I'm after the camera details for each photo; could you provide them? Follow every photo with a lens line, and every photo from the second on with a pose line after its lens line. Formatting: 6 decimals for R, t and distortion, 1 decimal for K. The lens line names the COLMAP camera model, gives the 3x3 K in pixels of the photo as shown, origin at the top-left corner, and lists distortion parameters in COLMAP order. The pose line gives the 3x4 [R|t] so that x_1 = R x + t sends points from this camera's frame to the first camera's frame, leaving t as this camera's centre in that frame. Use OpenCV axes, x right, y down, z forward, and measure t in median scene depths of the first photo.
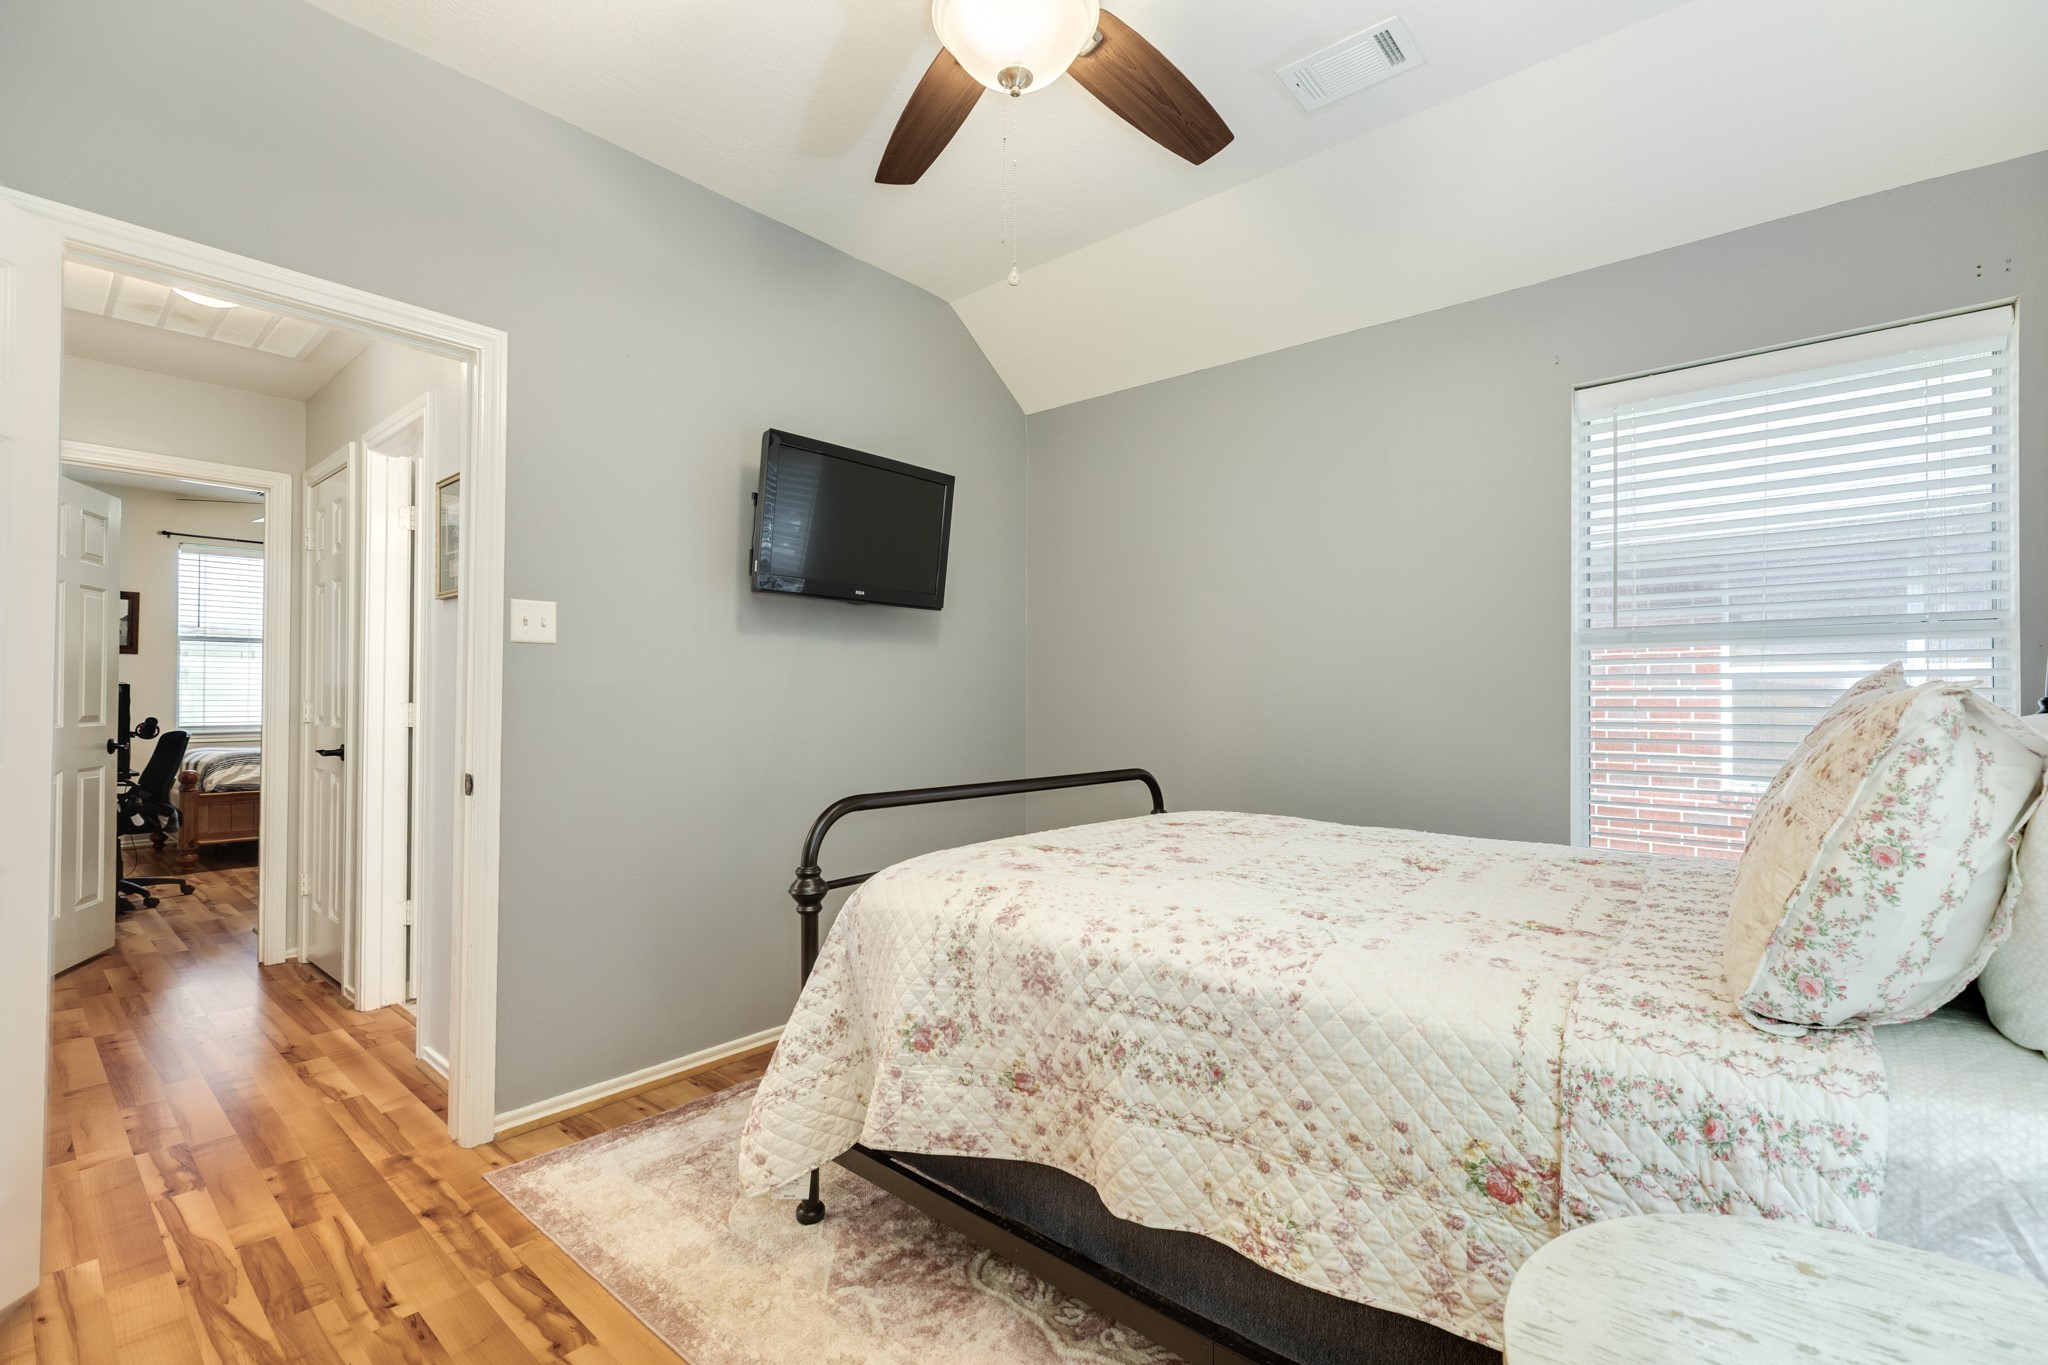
lens RADIAL K [[907.6, 0, 1024.0], [0, 907.6, 682.5], [0, 0, 1]] dist [0.001747, -0.000224]
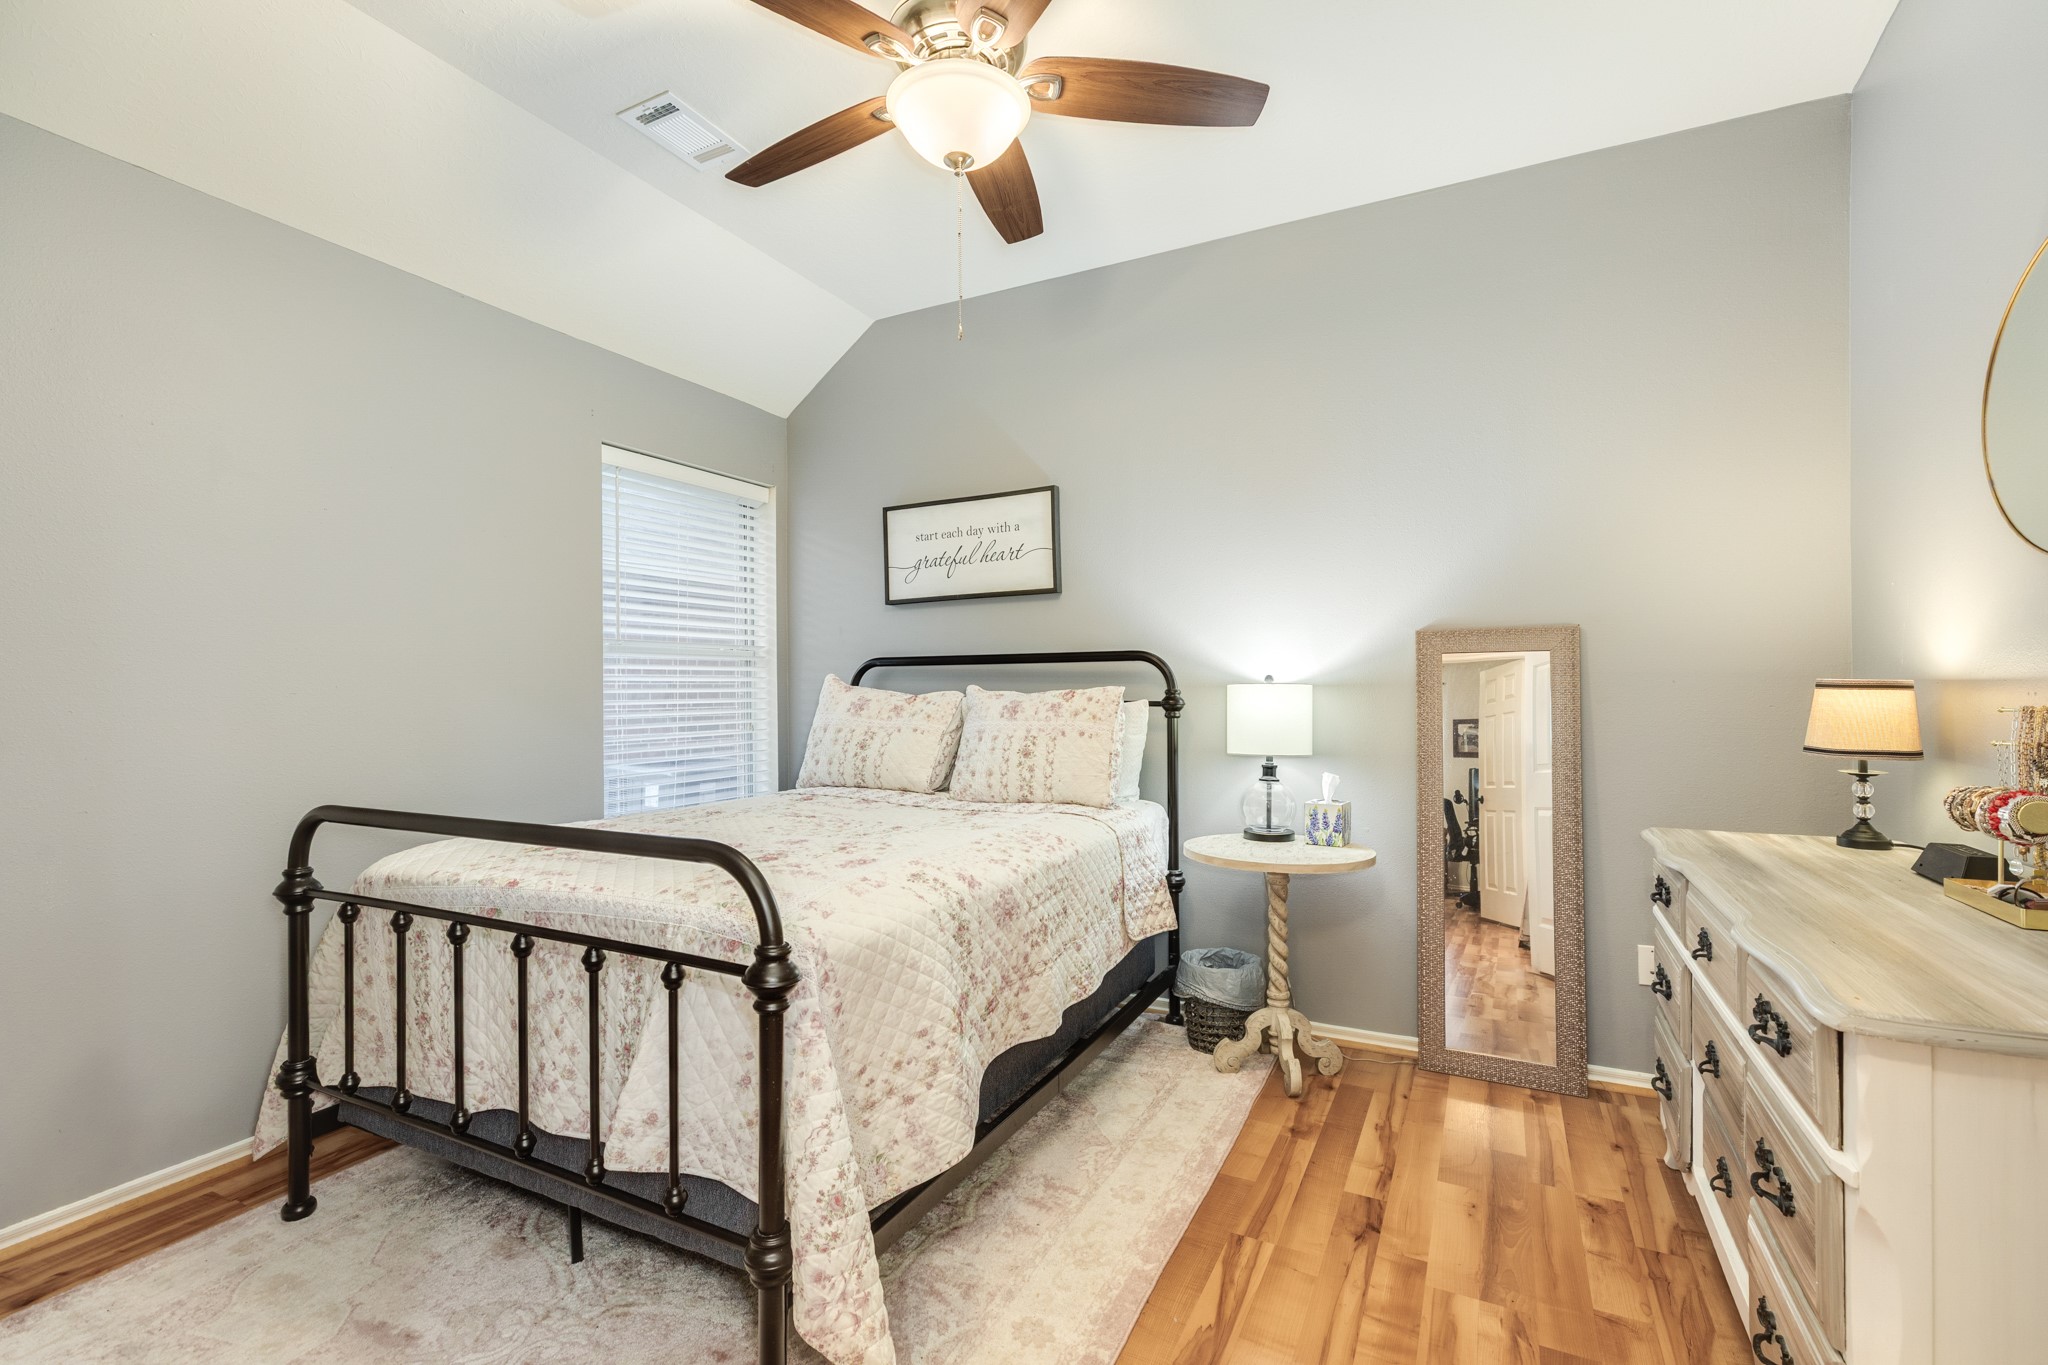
lens RADIAL K [[907.6, 0, 1024.0], [0, 907.6, 682.5], [0, 0, 1]] dist [0.001747, -0.000224]
pose [[-0.199748, 0.004424, 0.979837, -1.229147], [0.009014, 0.999956, -0.002677, -0.000277], [-0.979806, 0.008298, -0.199779, 1.194534]]
